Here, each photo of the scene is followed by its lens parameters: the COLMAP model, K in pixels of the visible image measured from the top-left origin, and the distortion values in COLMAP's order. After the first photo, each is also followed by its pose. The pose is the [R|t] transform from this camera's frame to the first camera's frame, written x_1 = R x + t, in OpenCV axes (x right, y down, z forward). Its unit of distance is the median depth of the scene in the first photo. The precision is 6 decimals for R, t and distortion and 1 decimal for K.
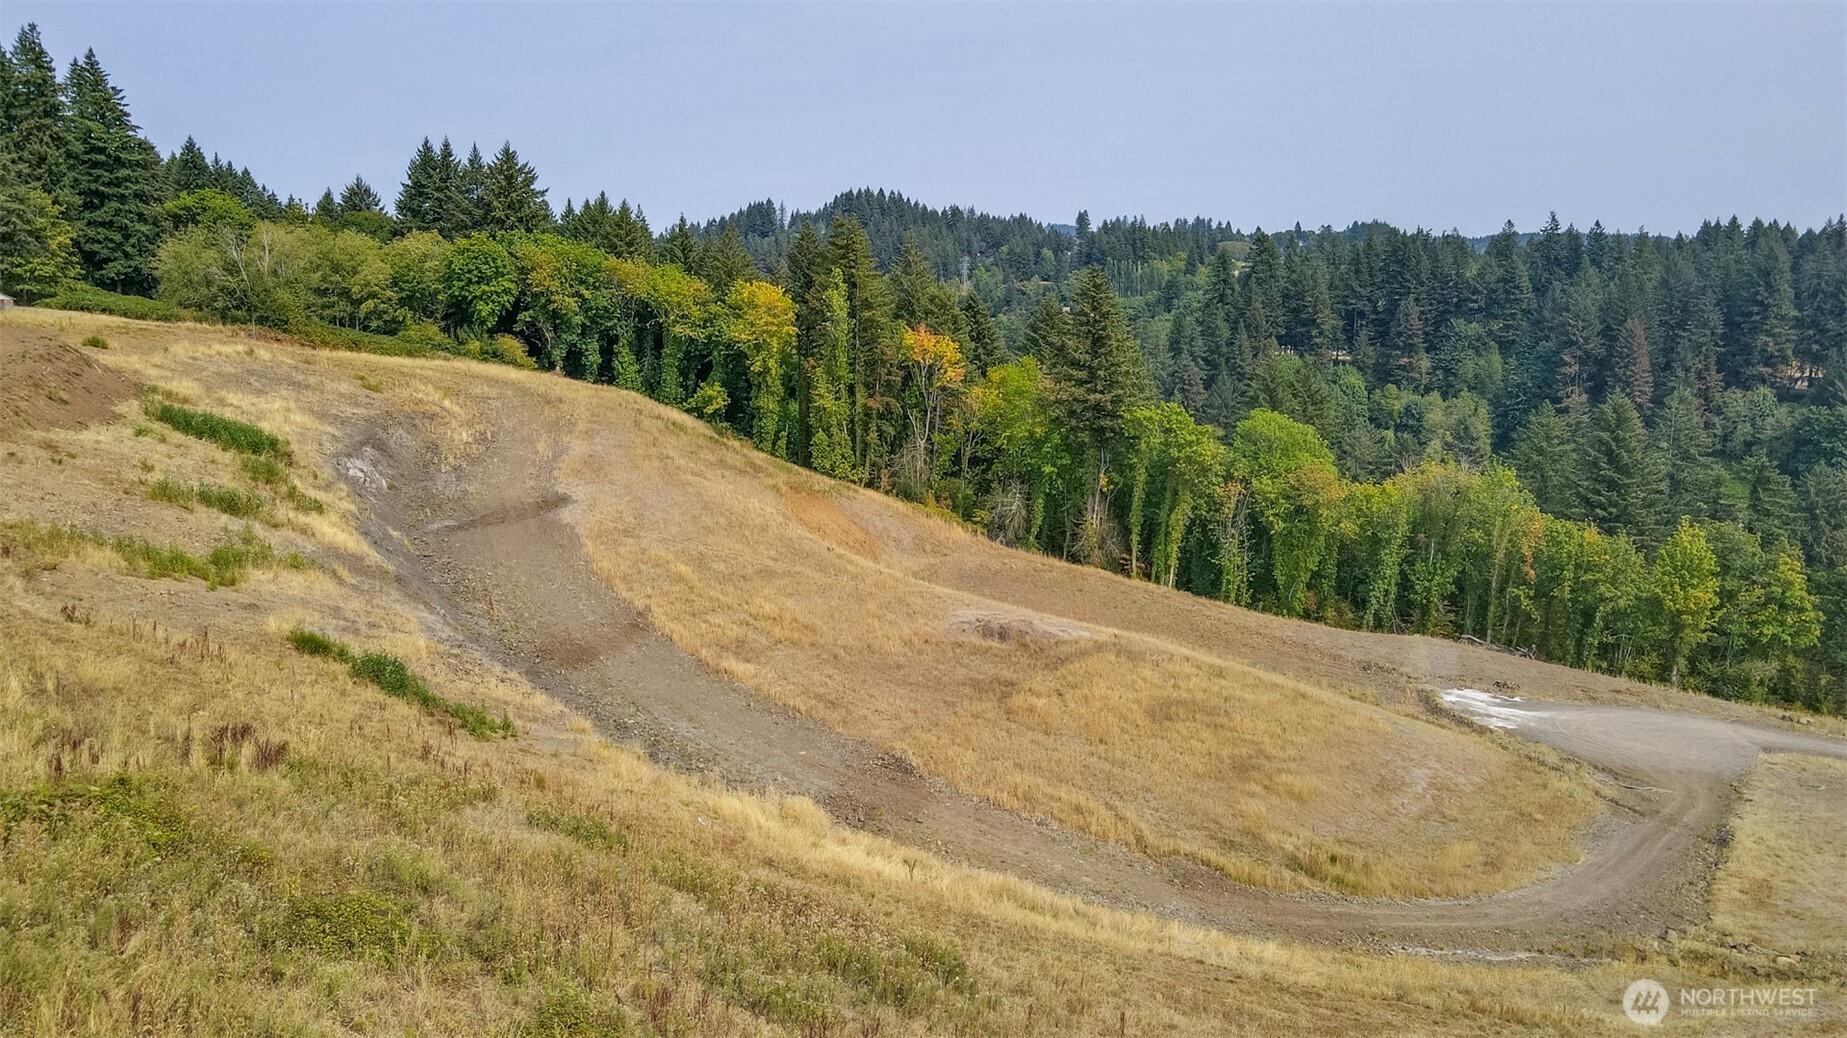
lens RADIAL K [[1367.2, 0, 921.6], [0, 1367.2, 511.7], [0, 0, 1]] dist [-0.011012, 0.048960]
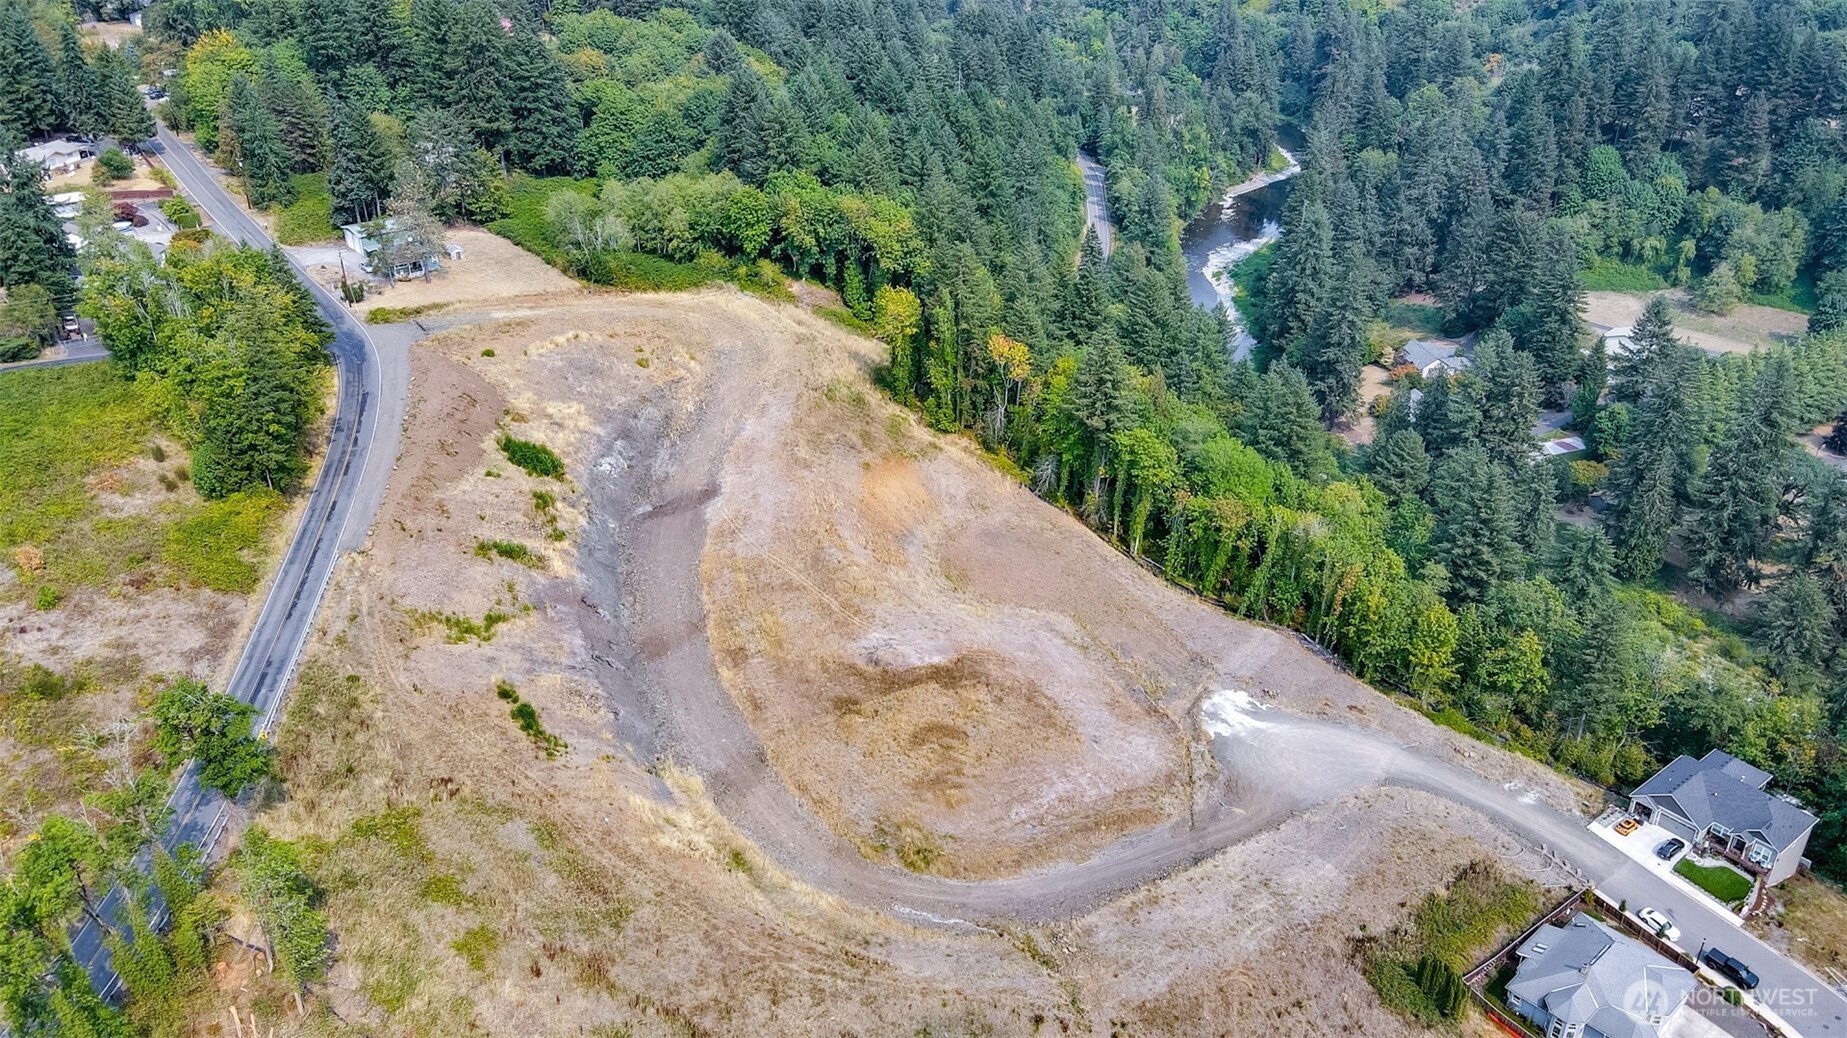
lens RADIAL K [[1367.2, 0, 925.1], [0, 1367.2, 514.8], [0, 0, 1]] dist [-0.011012, 0.048960]
pose [[0.939695, 0.156609, -0.304051, 0.338018], [-0.052235, 0.944290, 0.324944, -0.365145], [0.338002, -0.289466, 0.895525, -0.302488]]
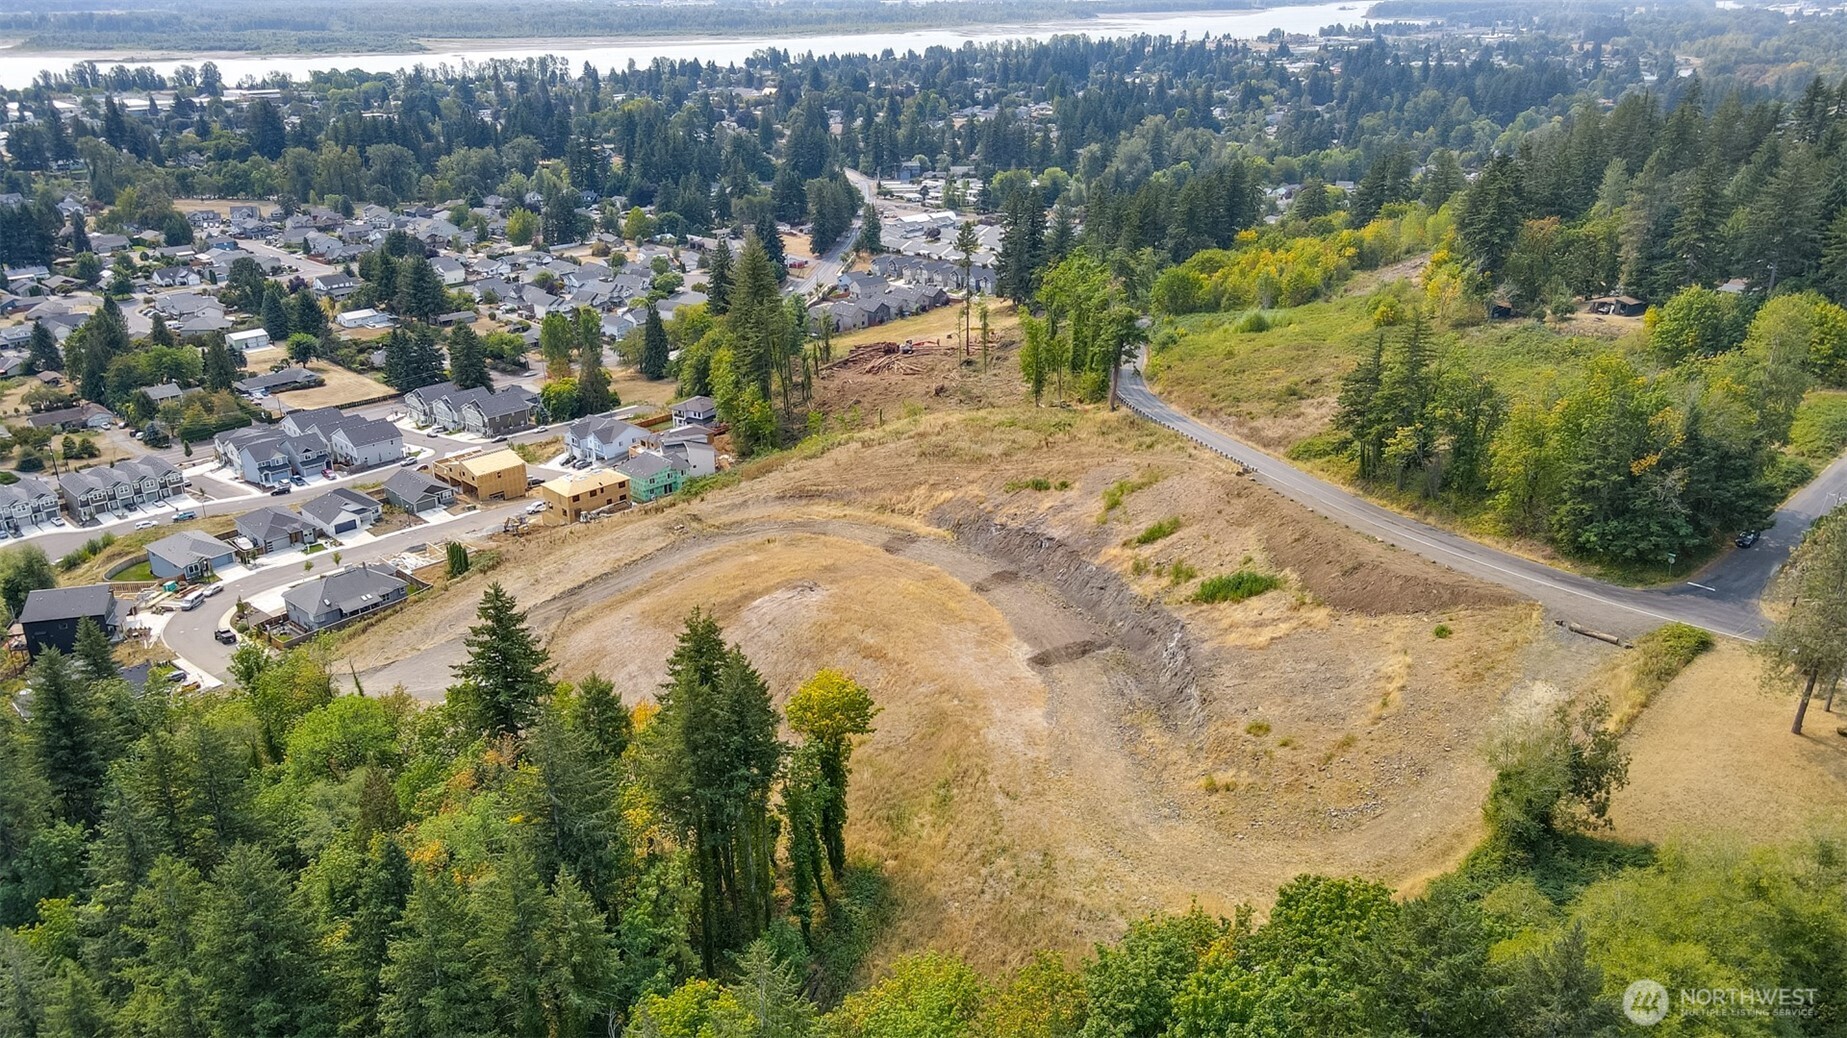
lens RADIAL K [[1367.2, 0, 919.9], [0, 1367.2, 511.2], [0, 0, 1]] dist [-0.011012, 0.048960]
pose [[-0.975536, -0.079054, 0.205136, -0.280289], [0.036179, 0.862655, 0.504497, -0.561028], [-0.216844, 0.499577, -0.838691, 1.399891]]
